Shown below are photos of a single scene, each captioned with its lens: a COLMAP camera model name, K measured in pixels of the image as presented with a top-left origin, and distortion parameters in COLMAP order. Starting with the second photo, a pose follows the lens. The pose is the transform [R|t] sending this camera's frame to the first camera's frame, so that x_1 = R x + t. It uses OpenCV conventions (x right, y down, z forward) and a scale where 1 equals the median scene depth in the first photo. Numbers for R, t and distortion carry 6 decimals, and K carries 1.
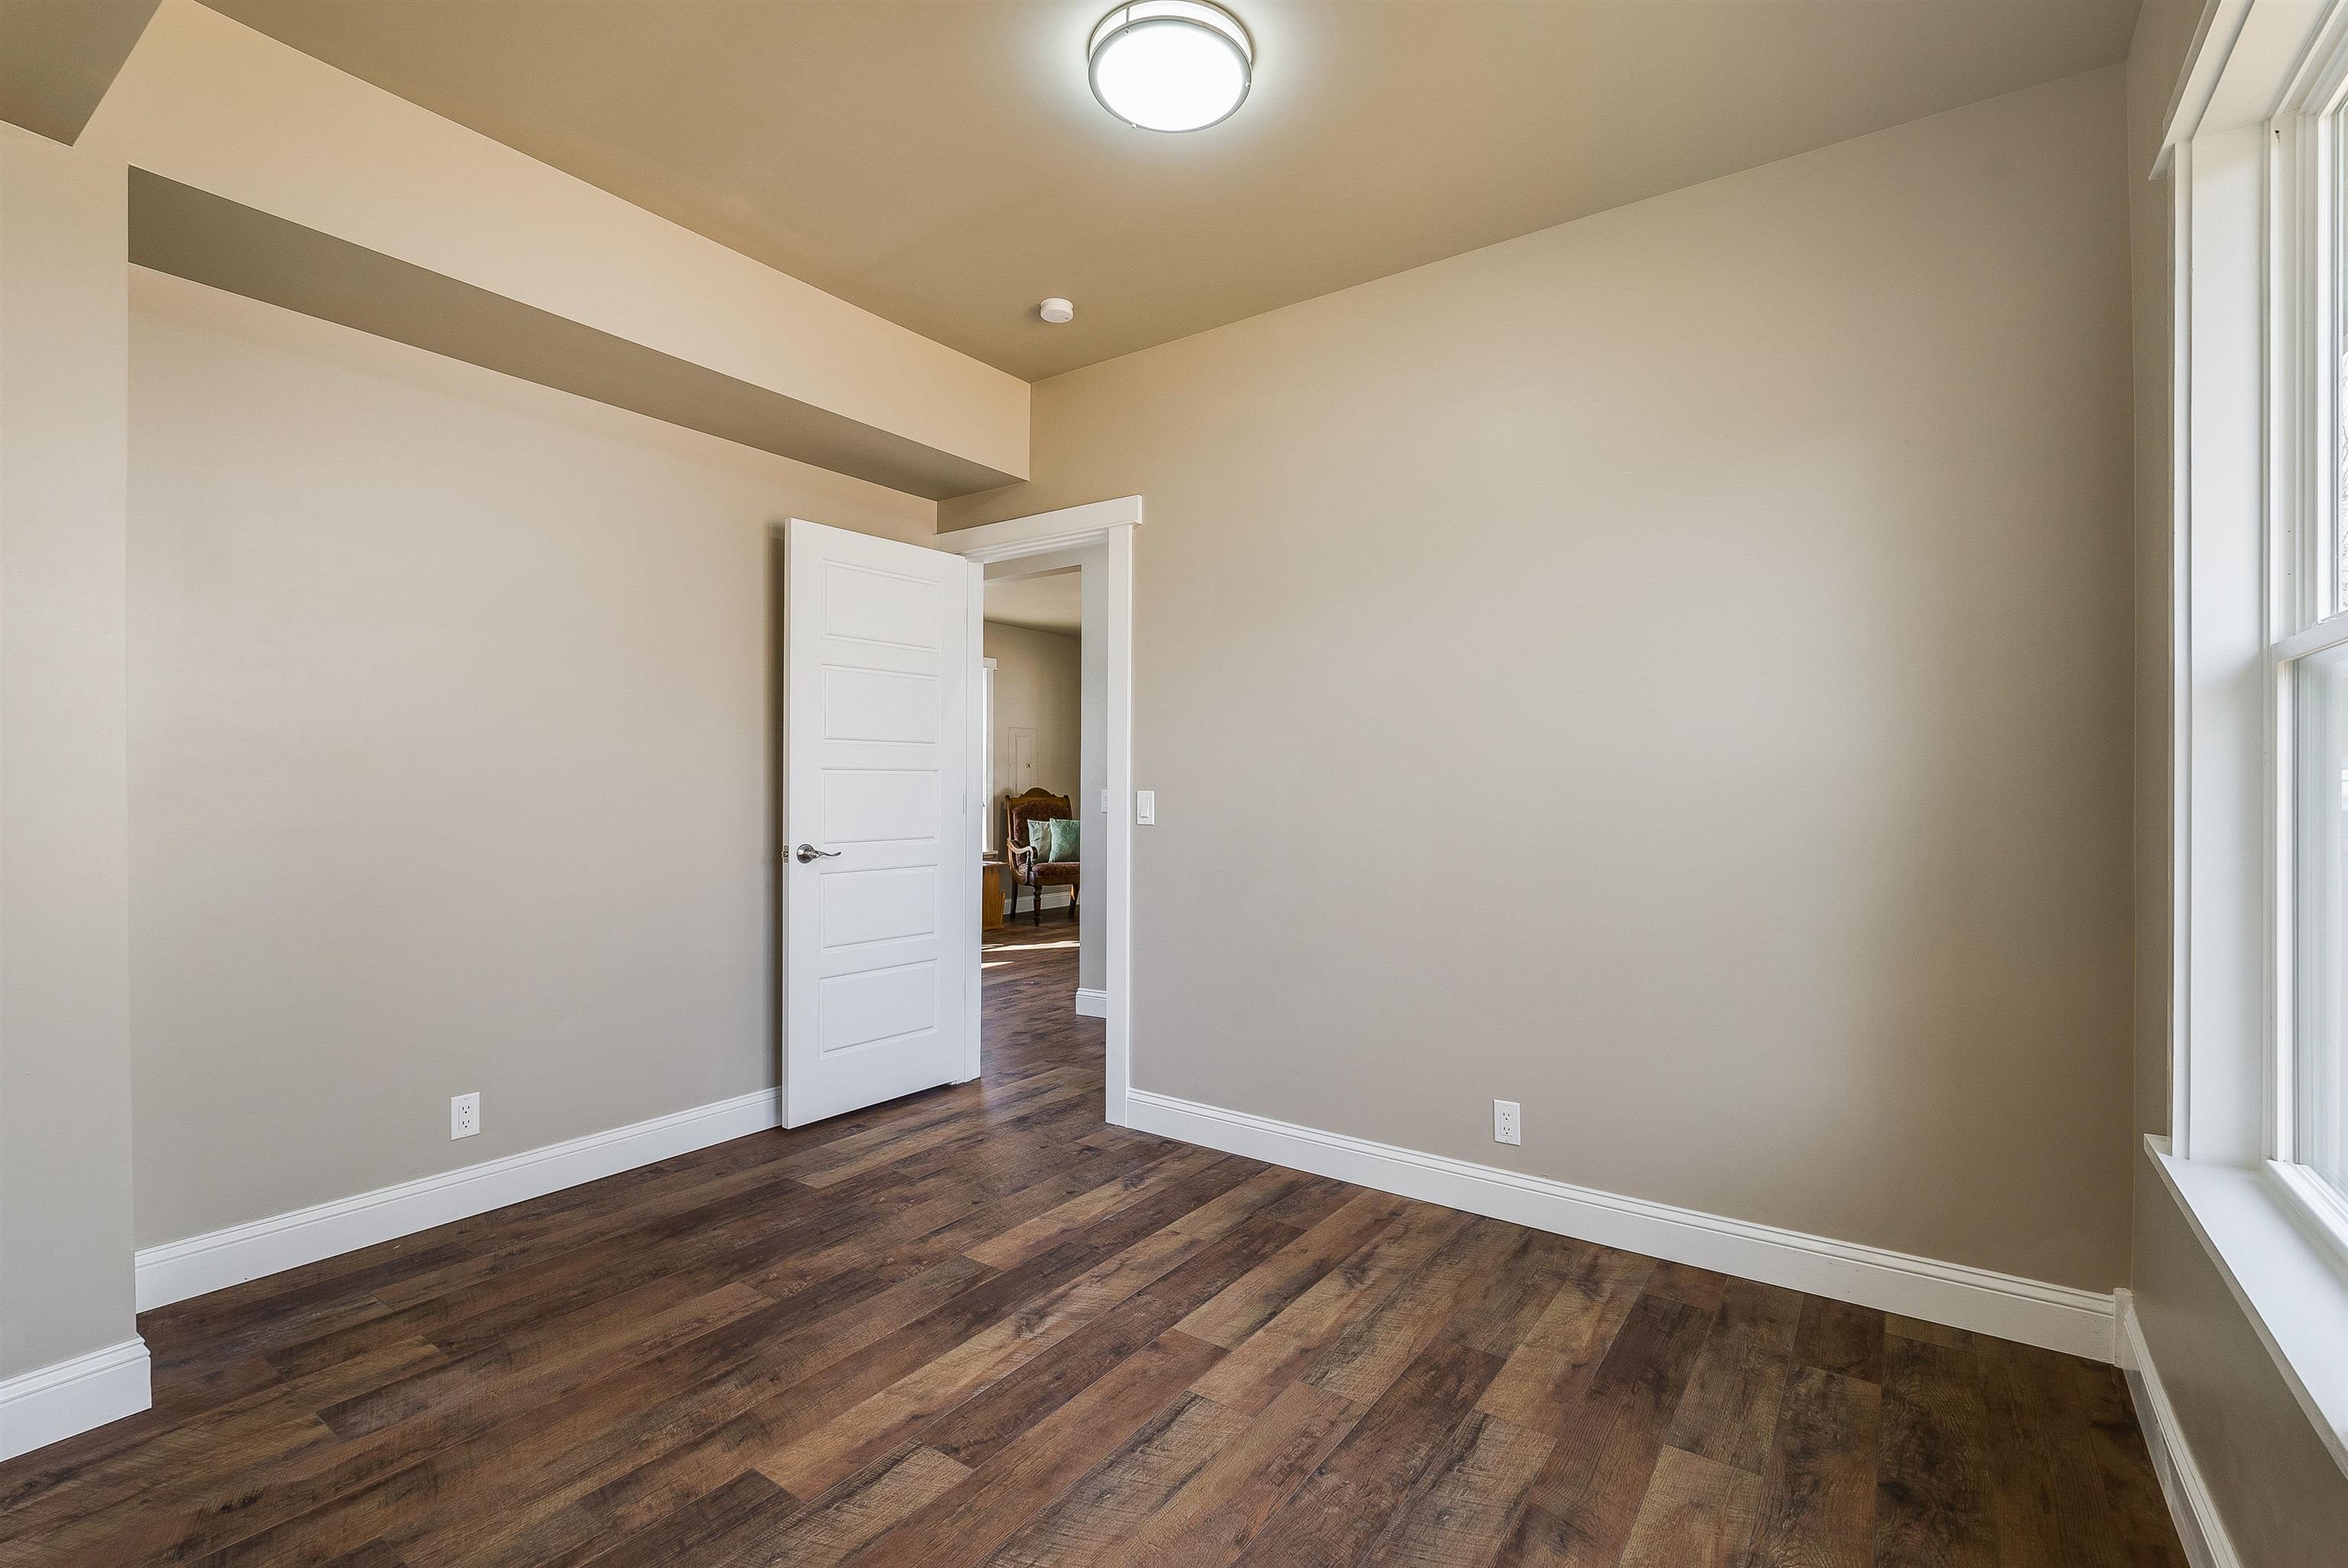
lens RADIAL K [[1056.2, 0, 1175.9], [0, 1056.2, 779.5], [0, 0, 1]] dist [0.001937, 0.000011]
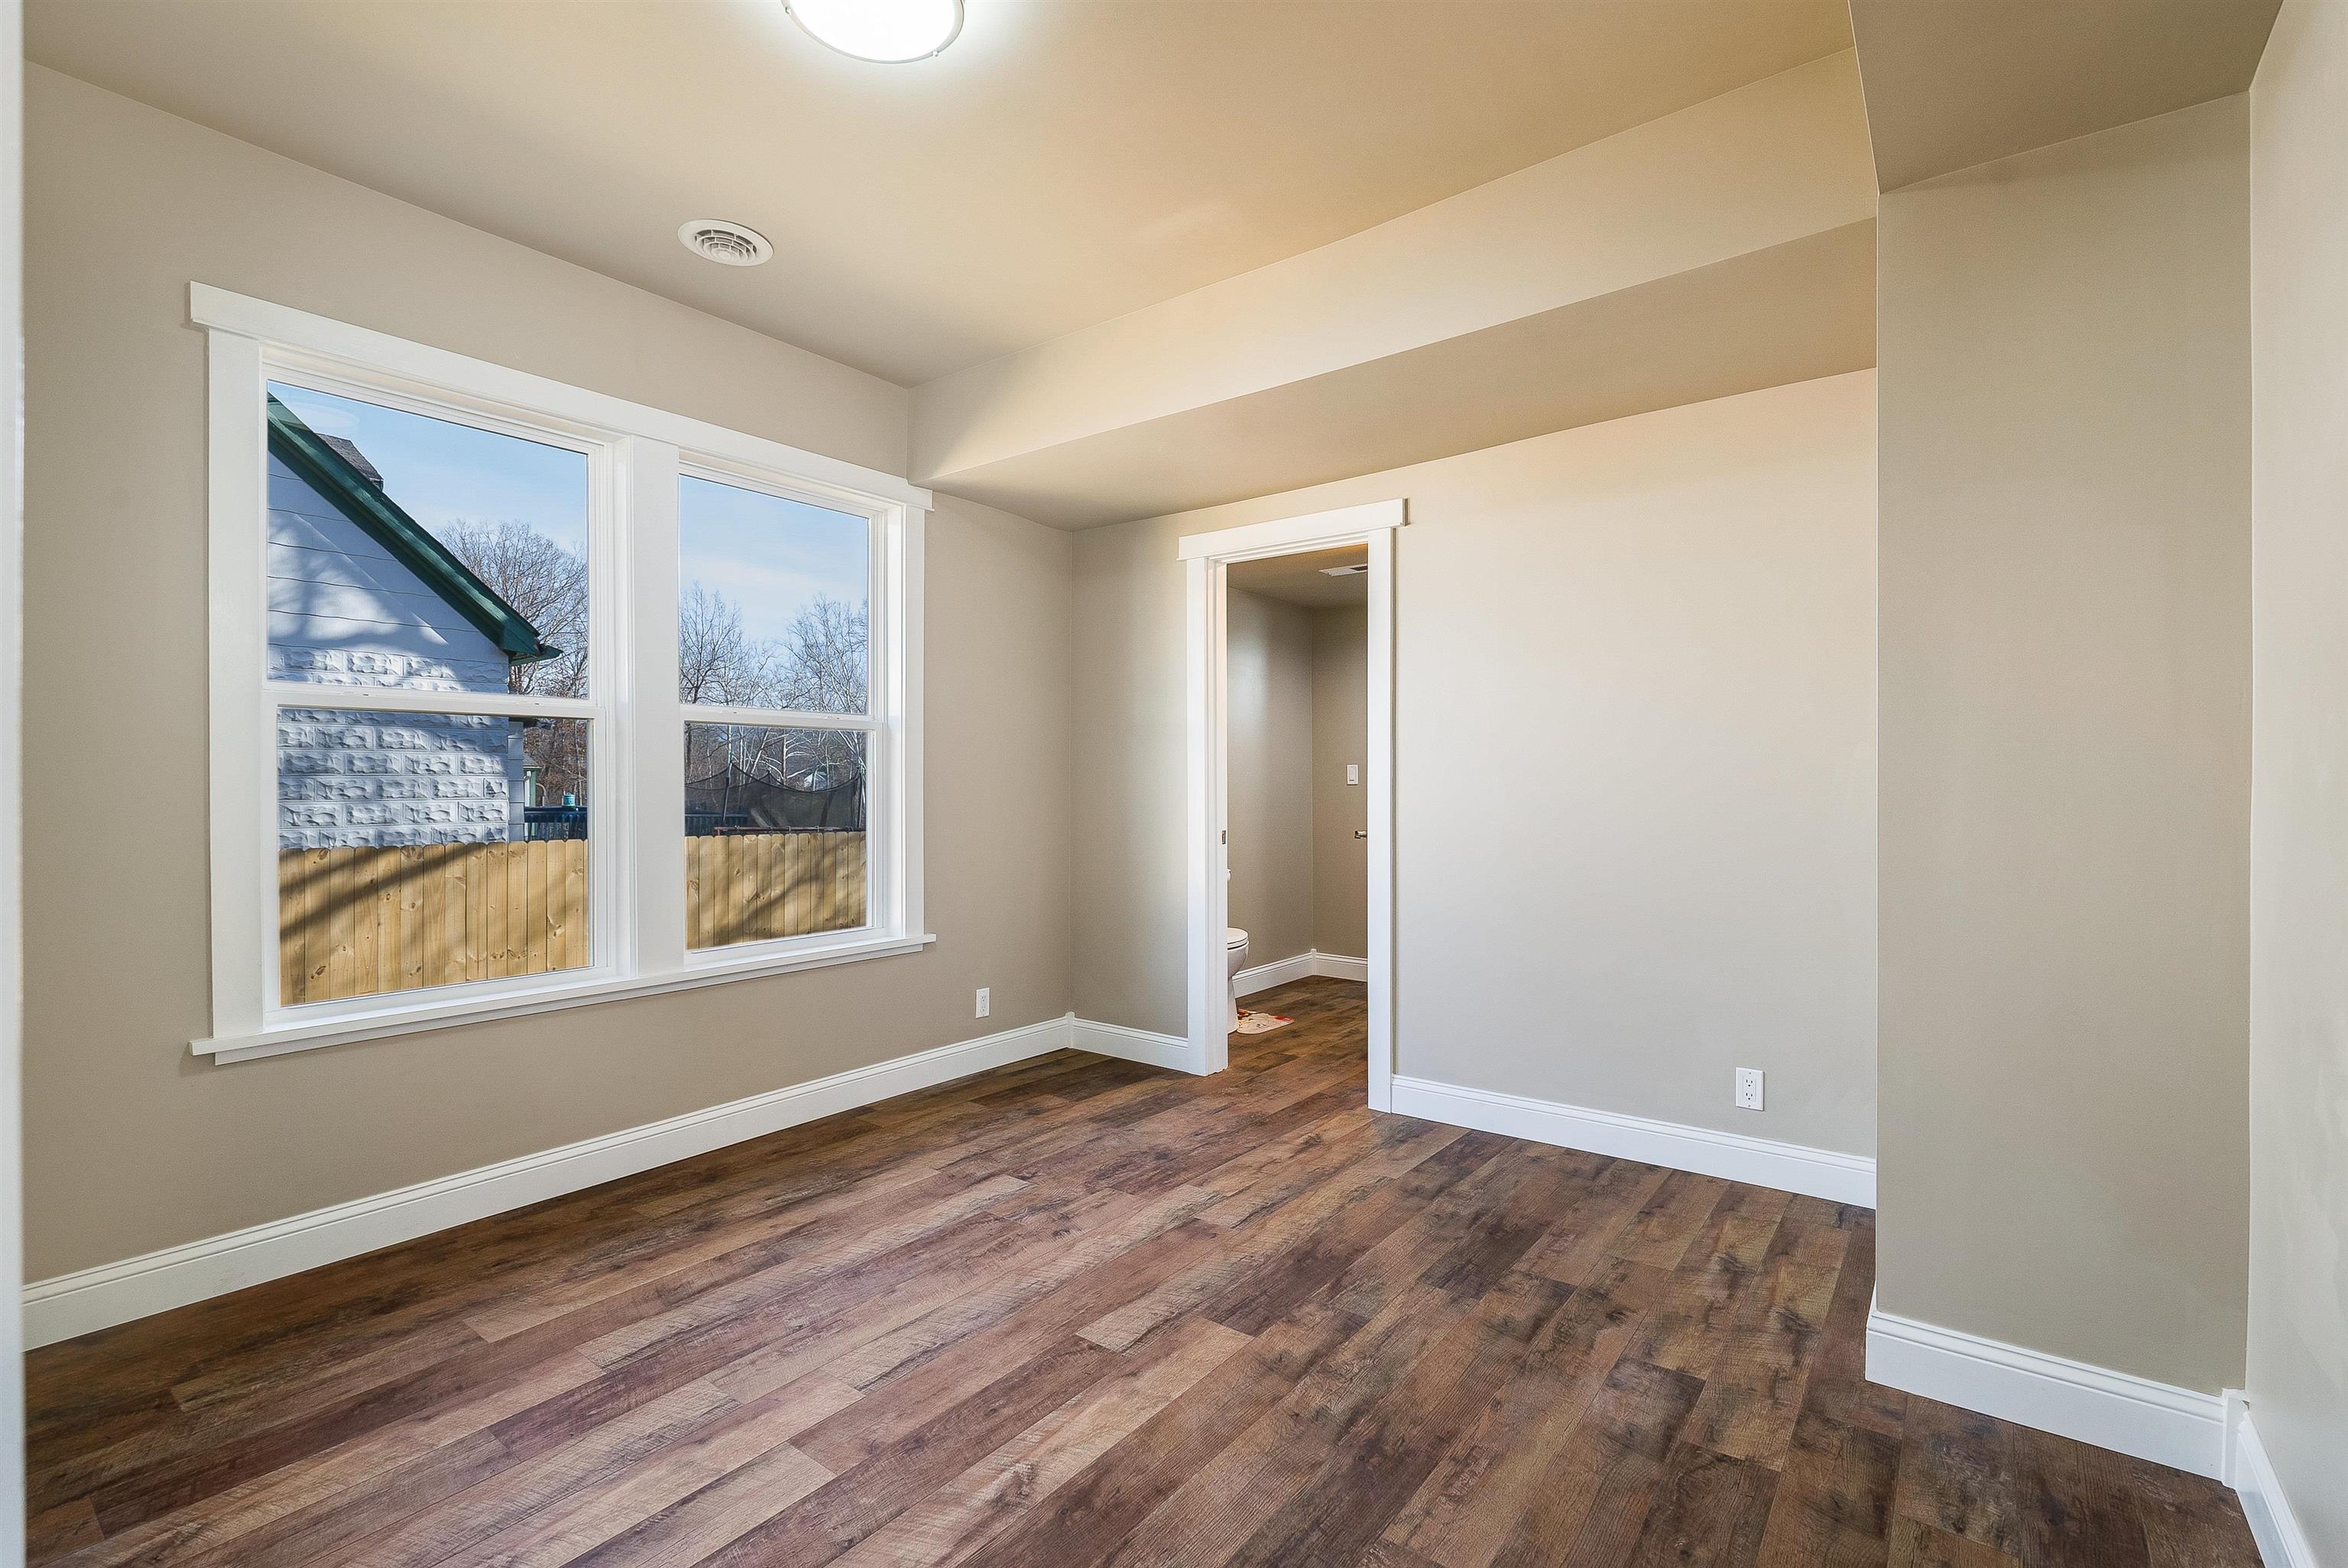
lens RADIAL K [[1056.2, 0, 1175.9], [0, 1056.2, 779.5], [0, 0, 1]] dist [0.001937, 0.000011]
pose [[-0.999132, 0.000016, 0.041645, -0.323198], [-0.000275, 0.999976, -0.006982, 0.011127], [-0.041644, -0.006987, -0.999108, 2.001887]]
